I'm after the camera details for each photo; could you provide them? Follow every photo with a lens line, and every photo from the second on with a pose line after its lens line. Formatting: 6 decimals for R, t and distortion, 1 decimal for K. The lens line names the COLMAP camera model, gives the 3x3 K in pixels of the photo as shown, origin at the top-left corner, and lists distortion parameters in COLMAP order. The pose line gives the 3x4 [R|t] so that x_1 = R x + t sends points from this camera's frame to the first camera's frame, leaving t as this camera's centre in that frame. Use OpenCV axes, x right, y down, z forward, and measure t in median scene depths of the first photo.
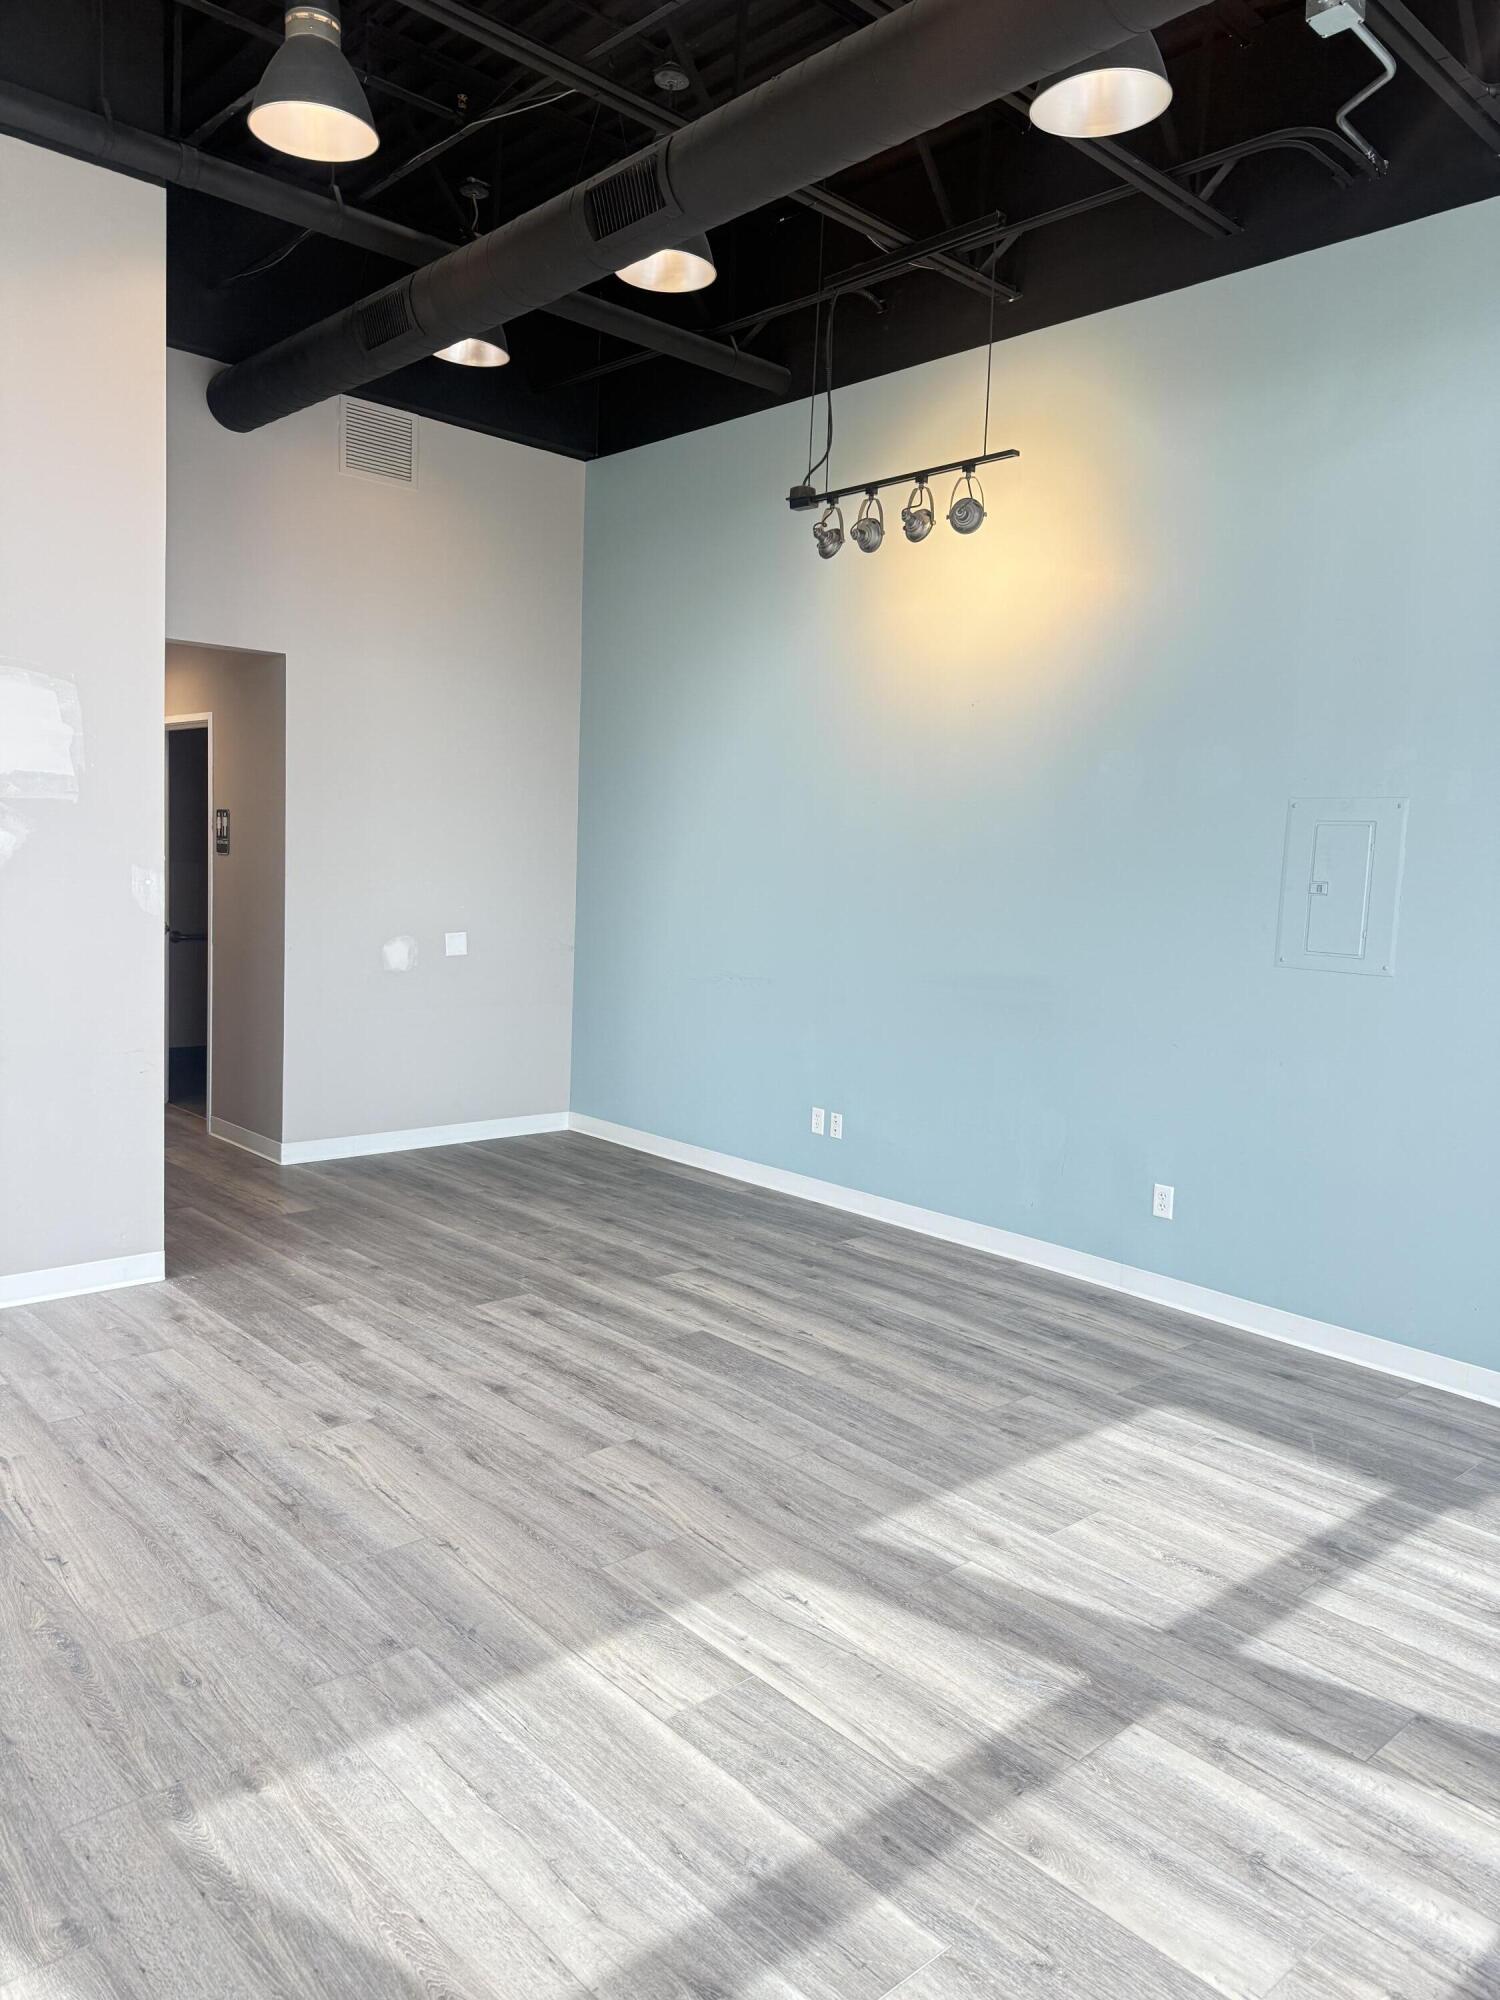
lens RADIAL K [[1384.8, 0, 750.0], [0, 1384.8, 1000.0], [0, 0, 1]] dist [-0.000899, -0.005242]
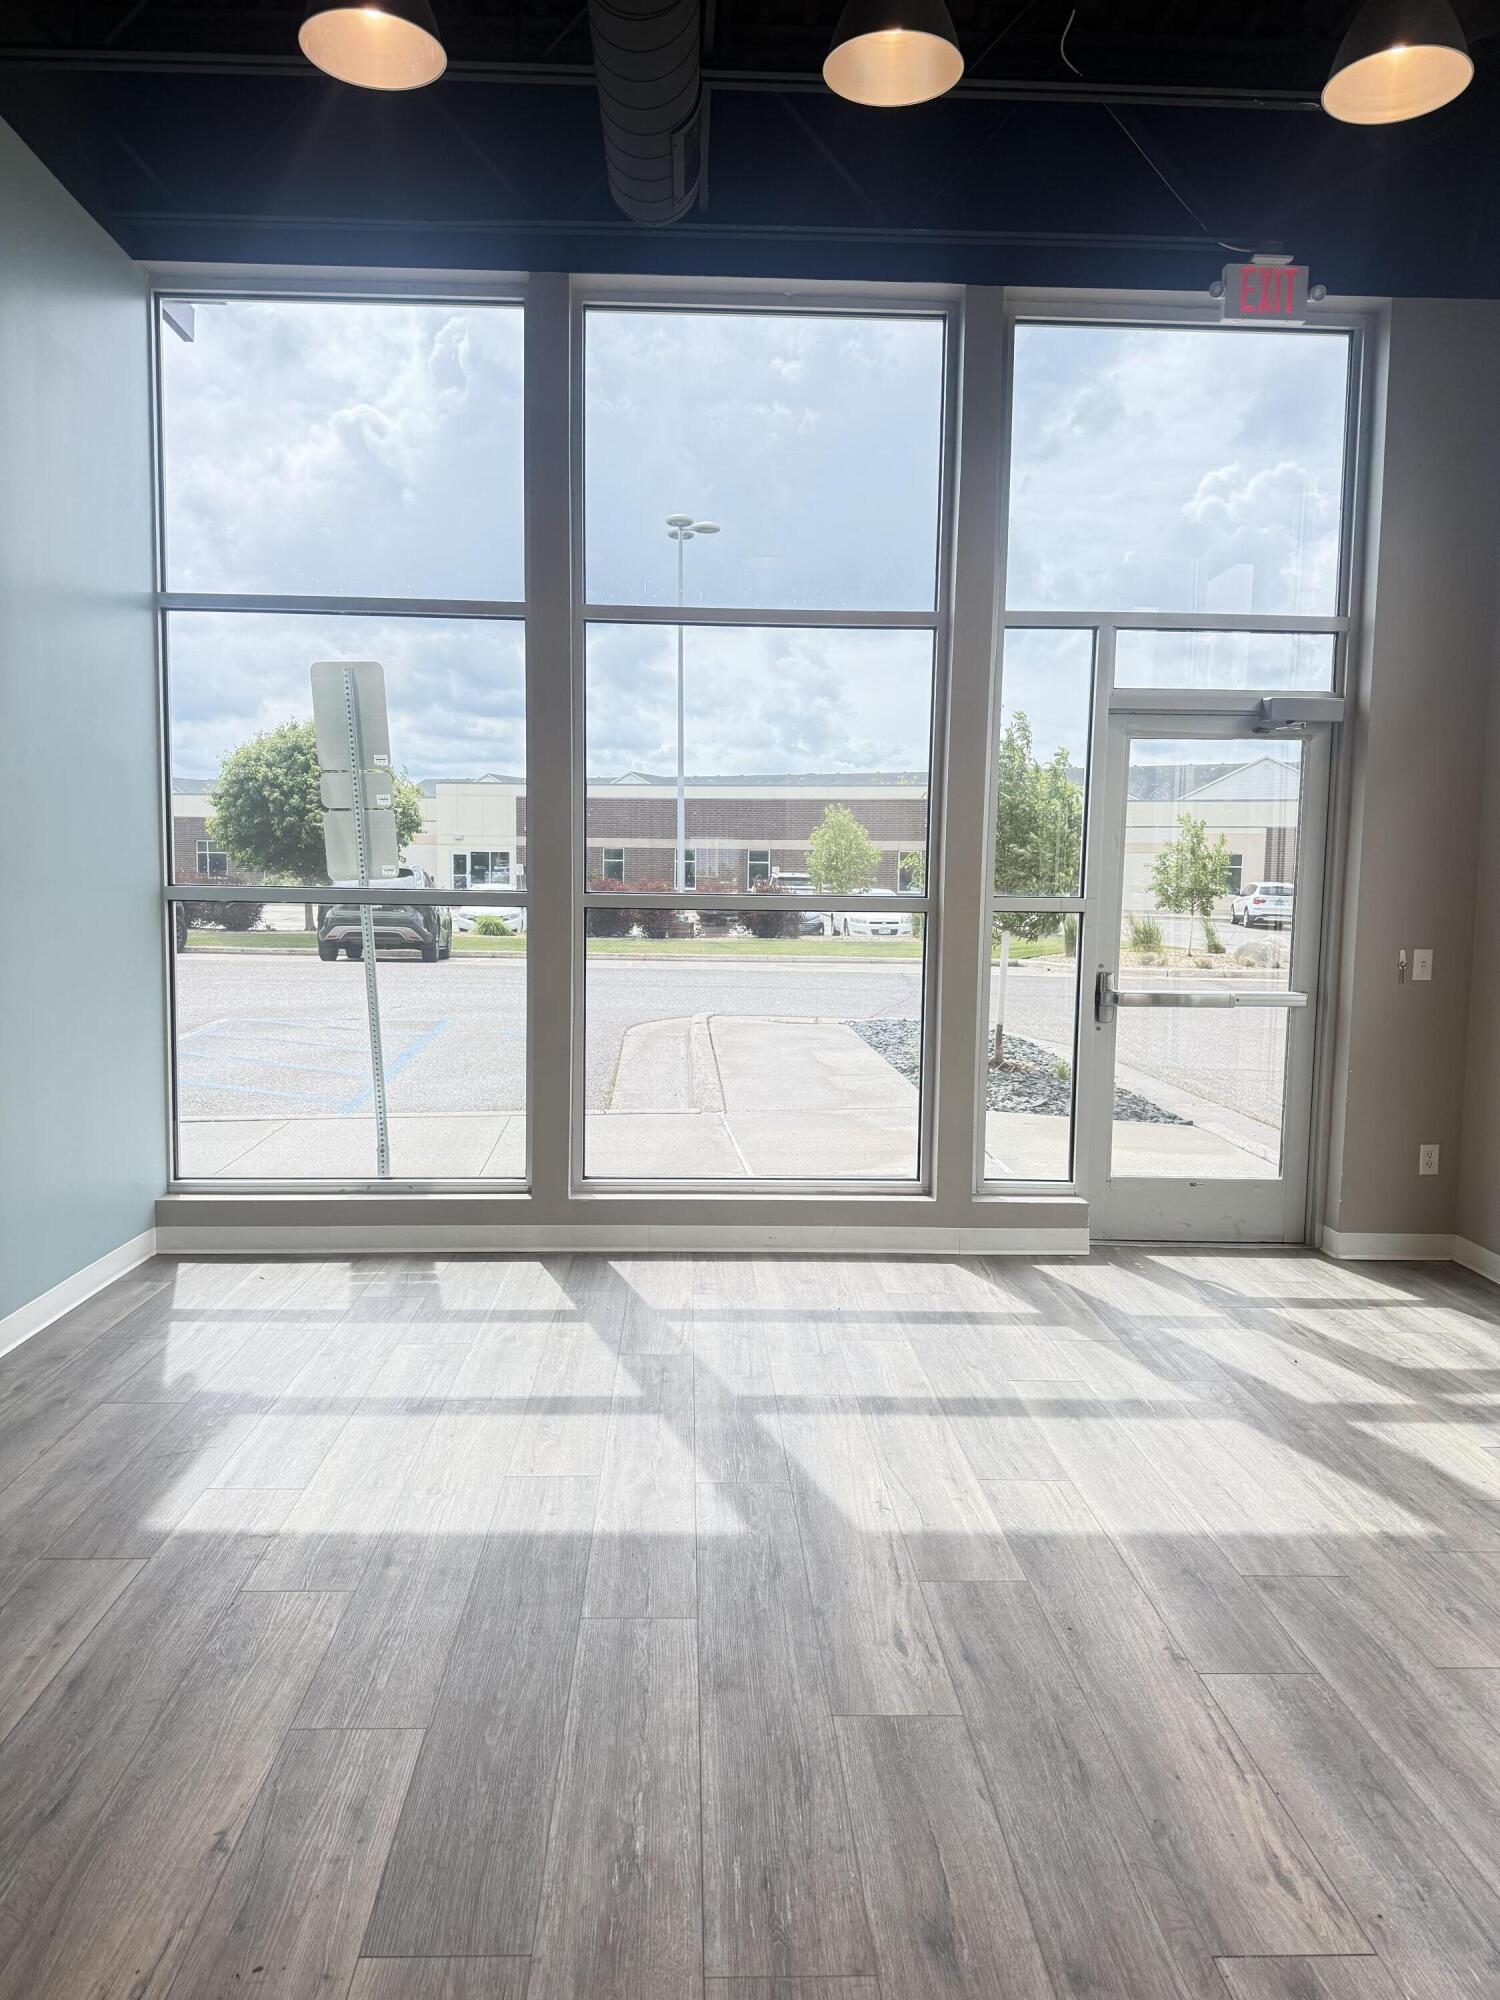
lens RADIAL K [[1384.8, 0, 750.0], [0, 1384.8, 1000.0], [0, 0, 1]] dist [-0.000899, -0.005242]
pose [[-0.760227, -0.122759, 0.637954, -0.540596], [0.016016, 0.978145, 0.207307, -0.187543], [-0.649460, 0.167818, -0.741646, 1.831138]]
